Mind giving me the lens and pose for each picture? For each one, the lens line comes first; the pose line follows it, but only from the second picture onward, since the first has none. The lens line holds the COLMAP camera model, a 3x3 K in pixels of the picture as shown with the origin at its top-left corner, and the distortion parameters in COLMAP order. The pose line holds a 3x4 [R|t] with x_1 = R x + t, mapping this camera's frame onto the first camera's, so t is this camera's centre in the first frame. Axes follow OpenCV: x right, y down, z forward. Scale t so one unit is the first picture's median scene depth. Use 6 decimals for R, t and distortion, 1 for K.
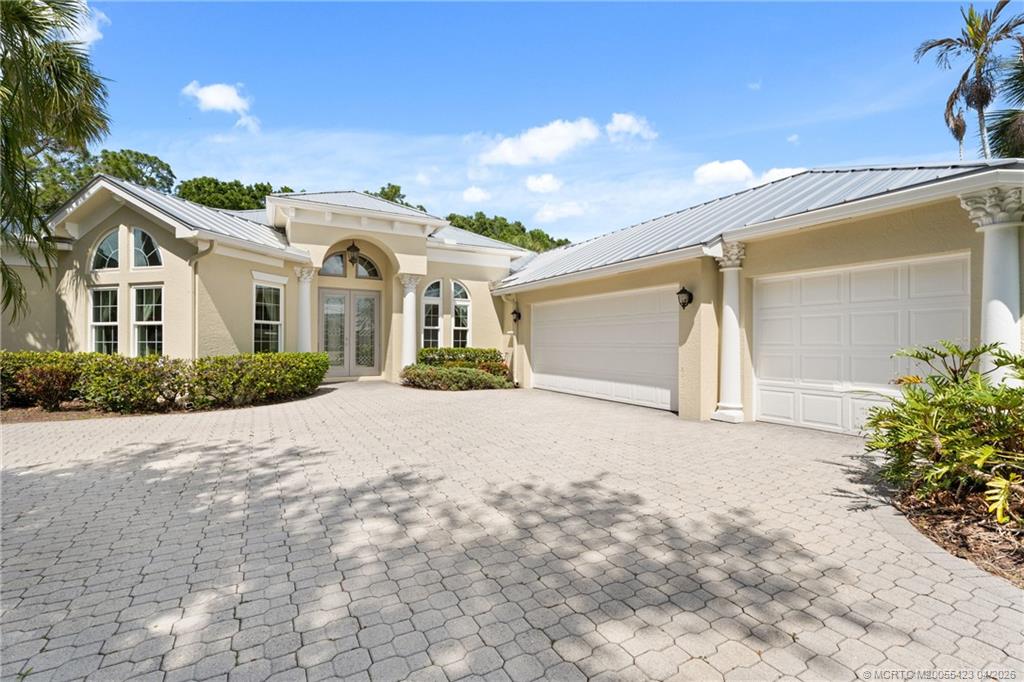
lens RADIAL K [[454.2, 0, 512.0], [0, 454.2, 341.0], [0, 0, 1]] dist [0.000310, 0.000454]
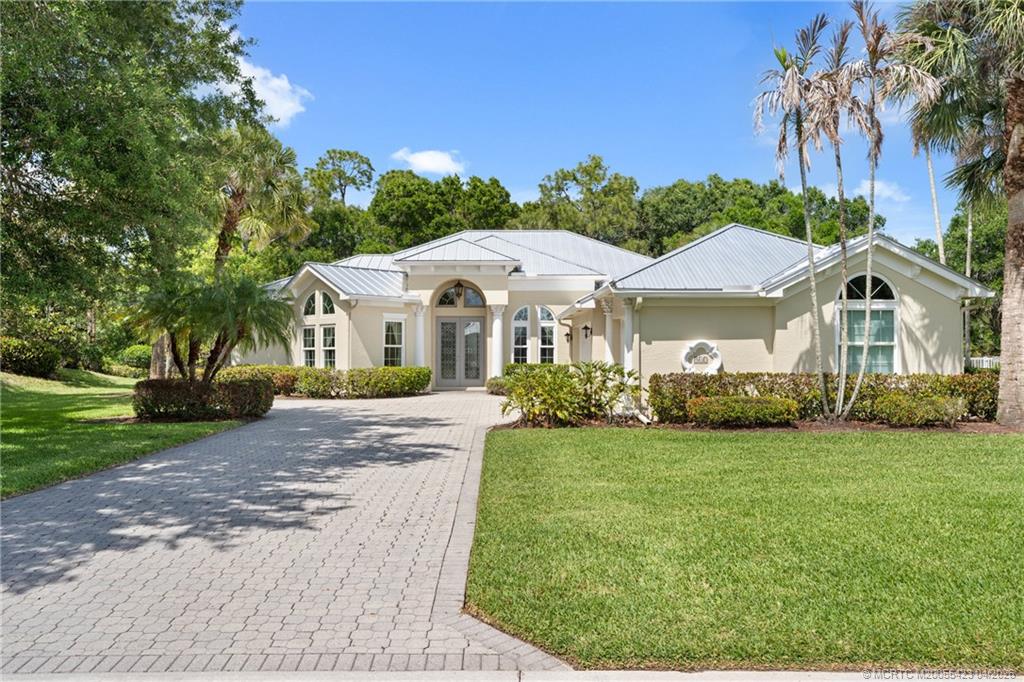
lens RADIAL K [[791.4, 0, 512.0], [0, 791.4, 341.0], [0, 0, 1]] dist [-0.002902, 0.003385]
pose [[0.883605, -0.012837, -0.468058, 0.846420], [0.005457, 0.999839, -0.017119, -0.009776], [0.468202, 0.012572, 0.883532, -0.918198]]
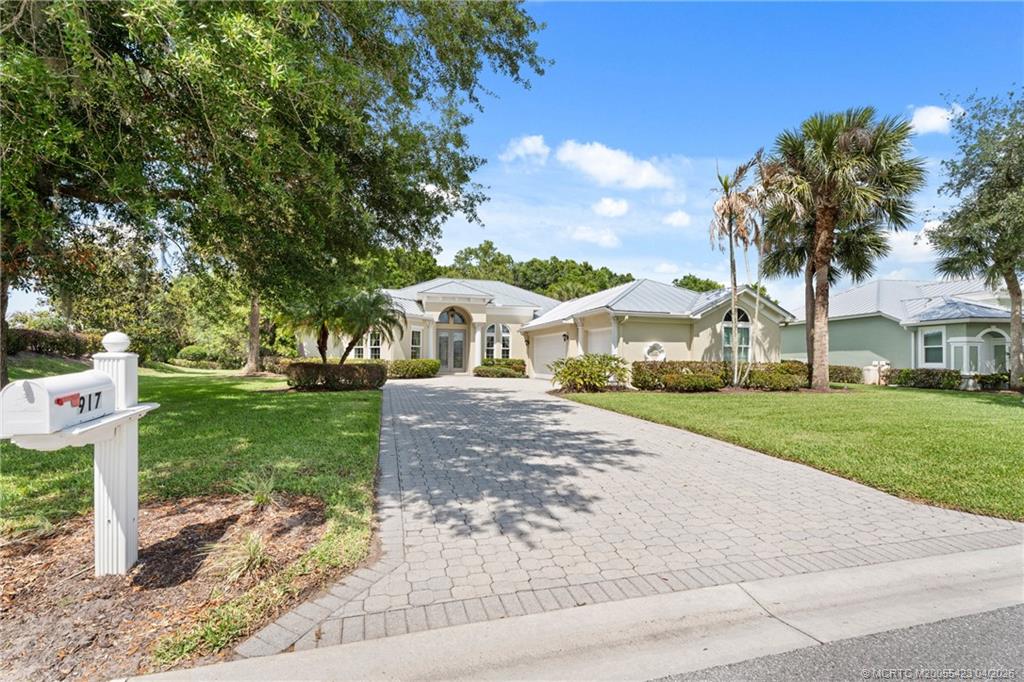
lens RADIAL K [[454.2, 0, 512.0], [0, 454.2, 341.0], [0, 0, 1]] dist [0.000310, 0.000454]
pose [[0.972758, -0.004914, -0.231770, 0.405804], [-0.004541, 0.999179, -0.040246, 0.019633], [0.231777, 0.040203, 0.971938, -0.972075]]
